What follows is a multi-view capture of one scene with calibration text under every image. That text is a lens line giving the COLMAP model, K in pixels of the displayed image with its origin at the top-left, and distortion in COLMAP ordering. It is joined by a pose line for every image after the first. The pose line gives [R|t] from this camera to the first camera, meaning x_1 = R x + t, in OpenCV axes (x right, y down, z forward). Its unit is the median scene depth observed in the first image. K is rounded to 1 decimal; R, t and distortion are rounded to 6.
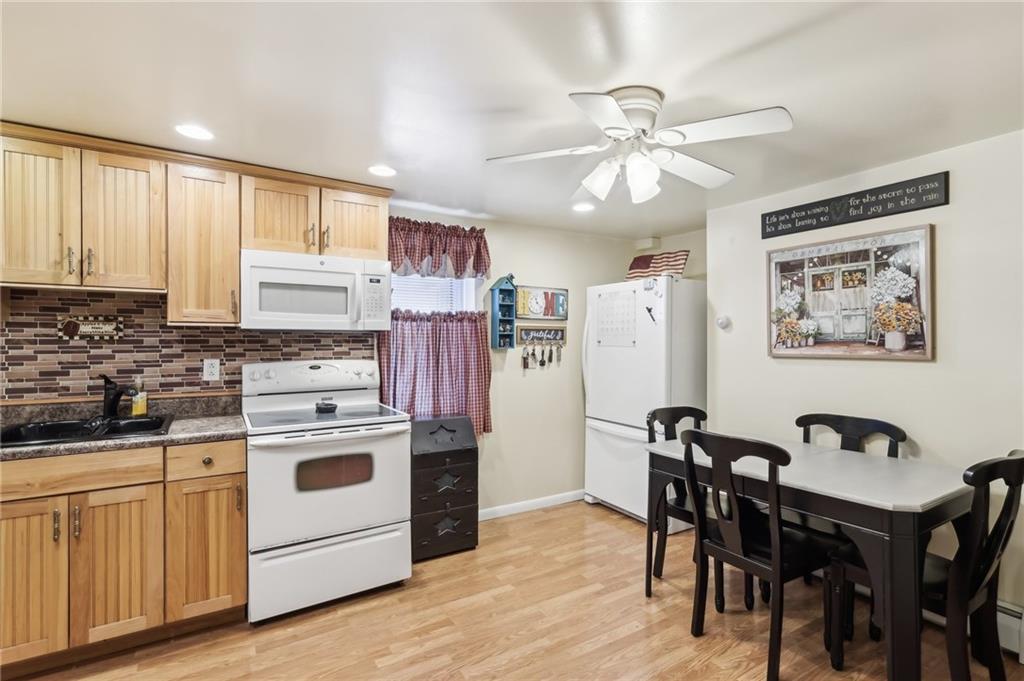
lens RADIAL K [[478.0, 0, 509.3], [0, 478.0, 342.7], [0, 0, 1]] dist [0.001972, -0.001172]
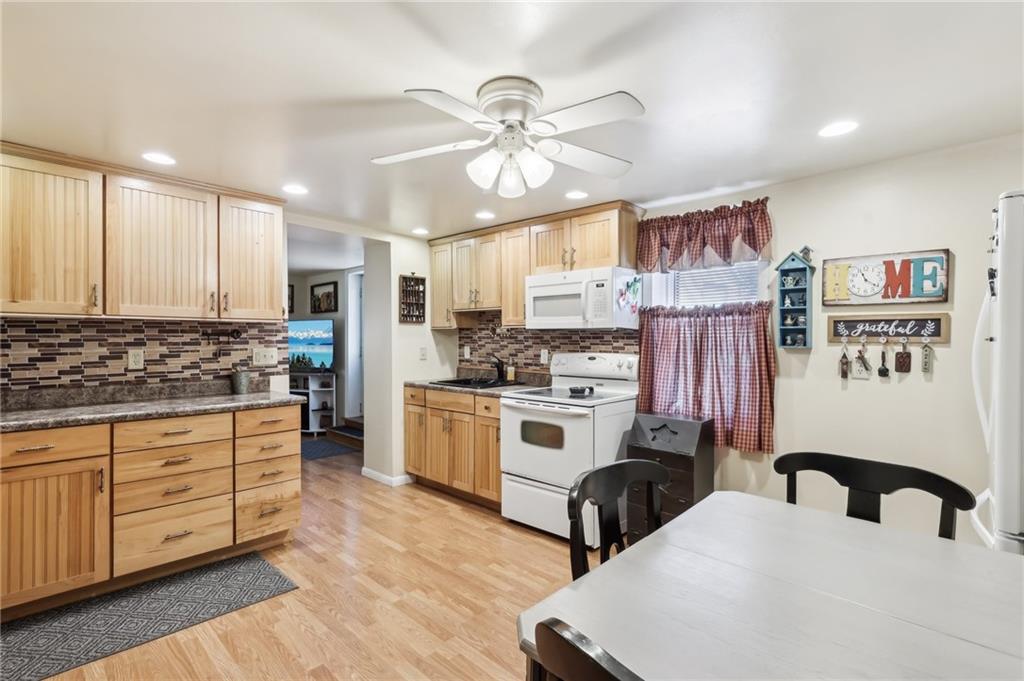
lens RADIAL K [[478.0, 0, 510.1], [0, 478.0, 341.1], [0, 0, 1]] dist [0.001972, -0.001172]
pose [[0.264756, 0.005463, -0.964300, 0.792510], [-0.008885, 0.999955, 0.003225, 0.004438], [0.964275, 0.007714, 0.264792, 0.489472]]
